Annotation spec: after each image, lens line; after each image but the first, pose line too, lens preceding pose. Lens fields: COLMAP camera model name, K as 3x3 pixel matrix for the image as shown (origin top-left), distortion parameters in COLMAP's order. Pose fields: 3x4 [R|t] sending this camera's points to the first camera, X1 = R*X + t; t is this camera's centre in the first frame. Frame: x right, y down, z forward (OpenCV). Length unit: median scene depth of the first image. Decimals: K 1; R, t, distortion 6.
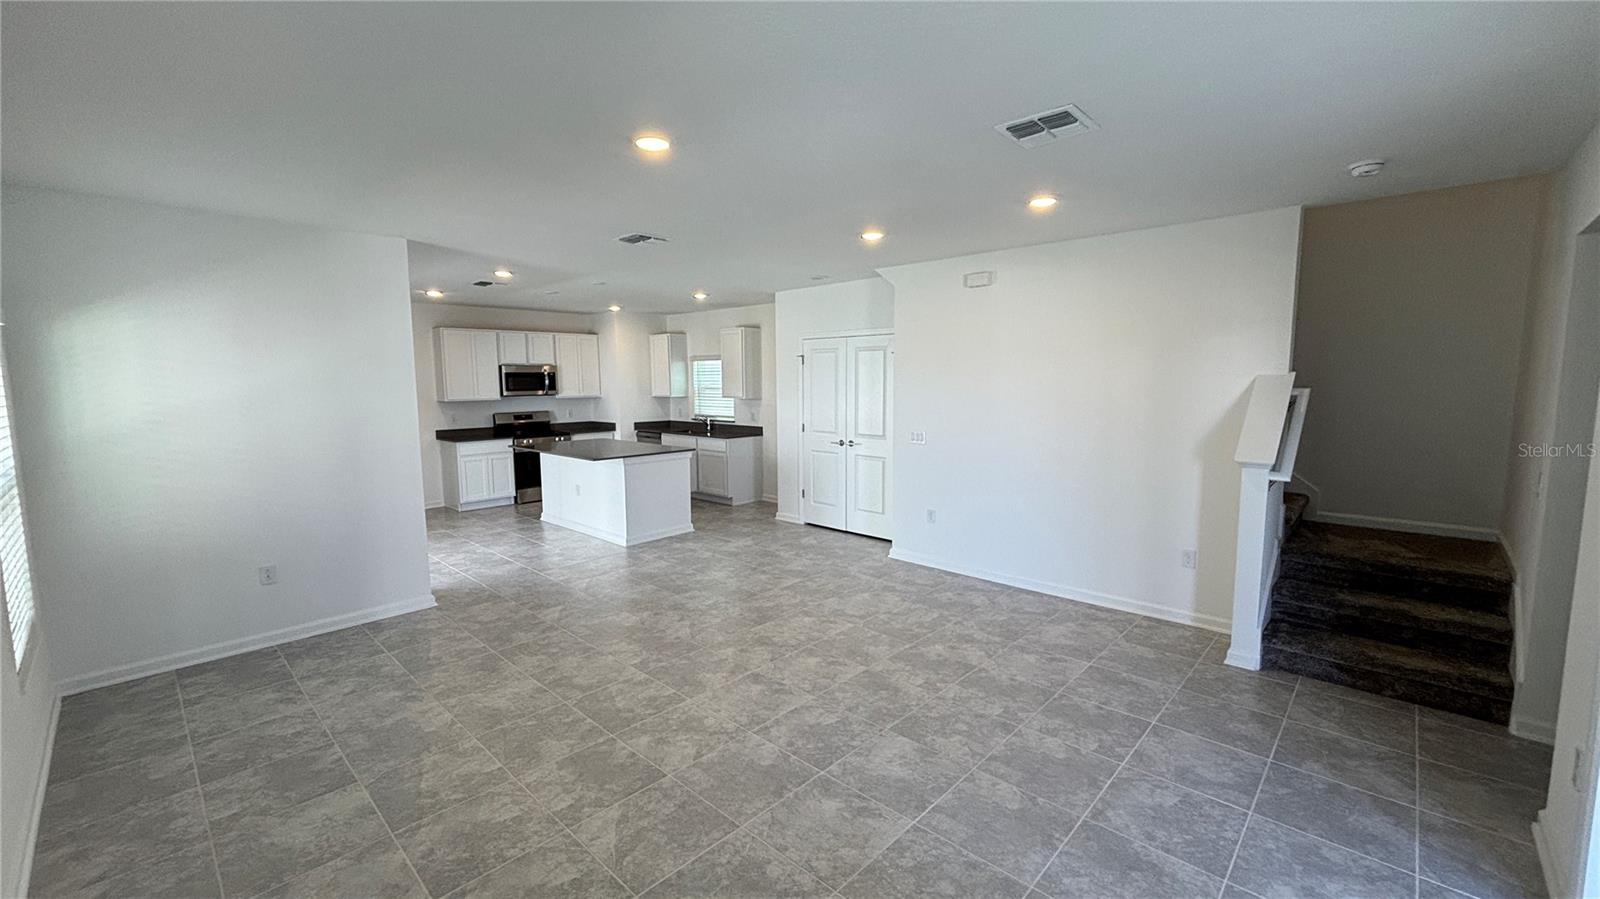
lens RADIAL K [[635.6, 0, 800.0], [0, 635.6, 449.5], [0, 0, 1]] dist [0.034365, -0.000208]
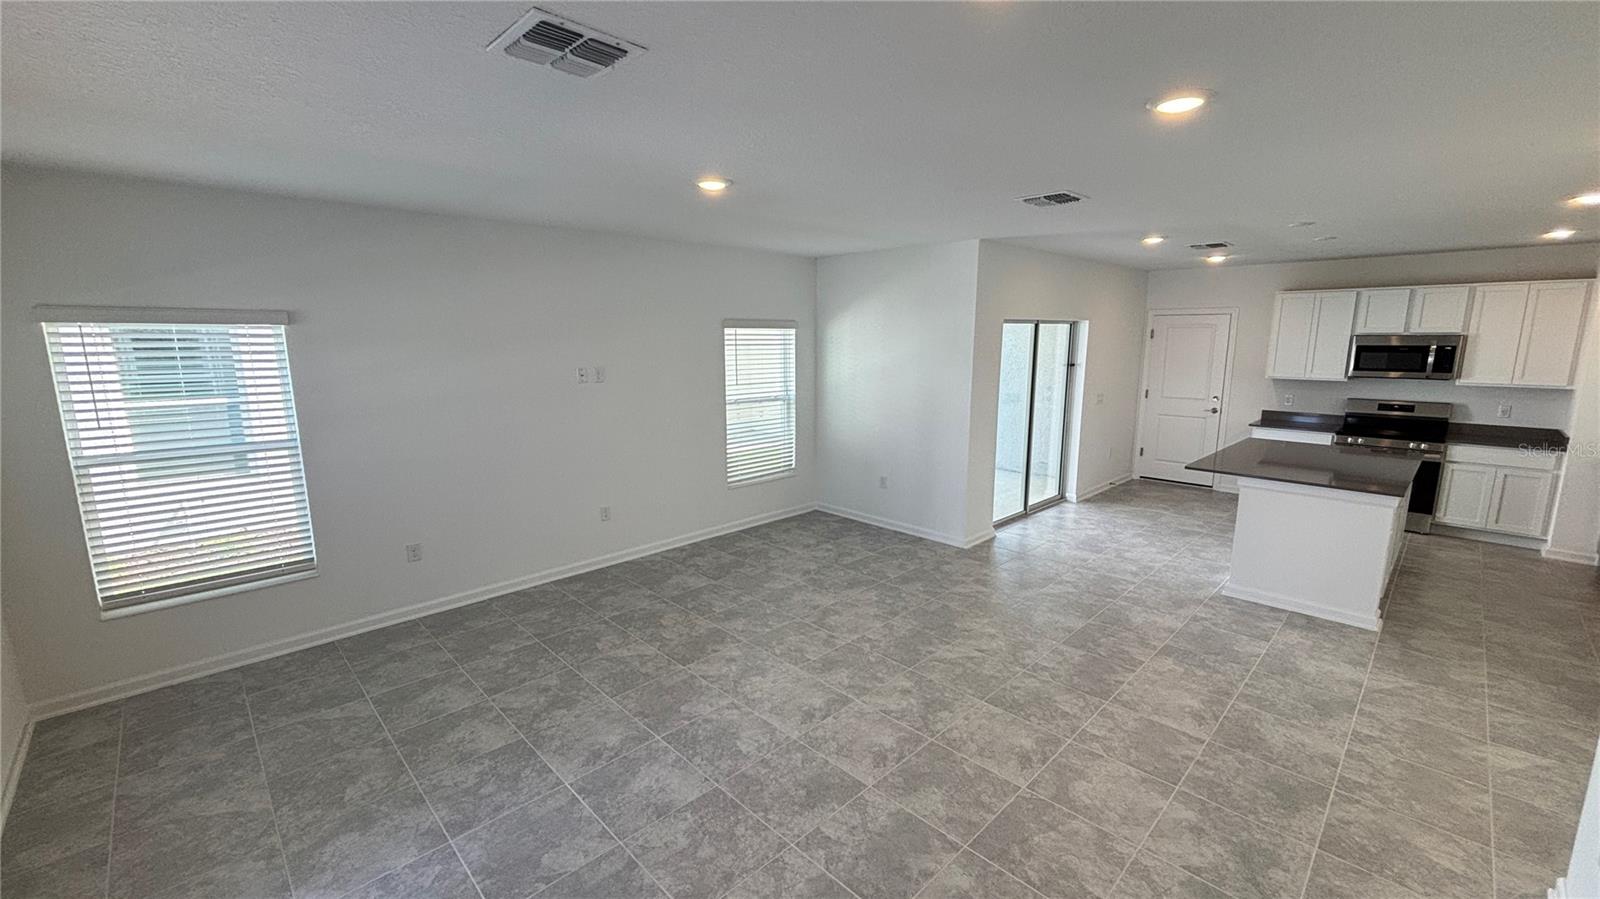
lens RADIAL K [[649.3, 0, 804.0], [0, 649.3, 446.8], [0, 0, 1]] dist [0.012614, -0.000284]
pose [[-0.031279, 0.177864, -0.983558, 0.339088], [-0.111721, 0.977251, 0.180276, -0.071723], [0.993247, 0.115523, -0.010696, 0.389078]]
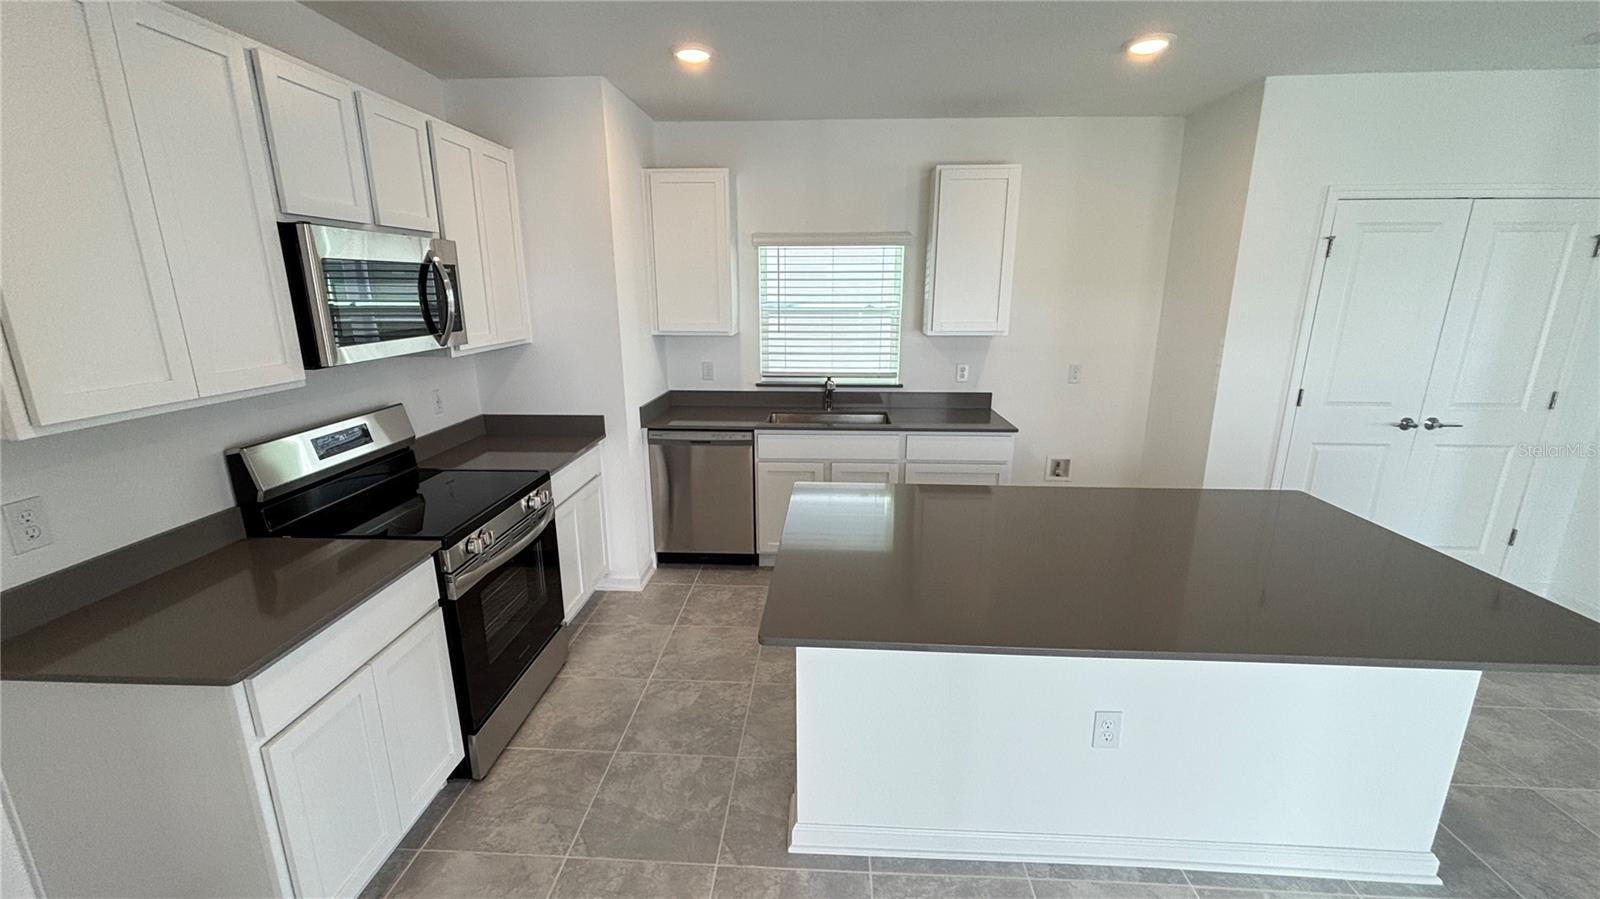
lens RADIAL K [[649.3, 0, 804.0], [0, 649.3, 446.8], [0, 0, 1]] dist [0.012614, -0.000284]
pose [[0.760680, -0.149748, 0.631618, -0.497334], [0.066664, 0.985904, 0.153458, -0.082813], [-0.645695, -0.074627, 0.759940, 0.740198]]
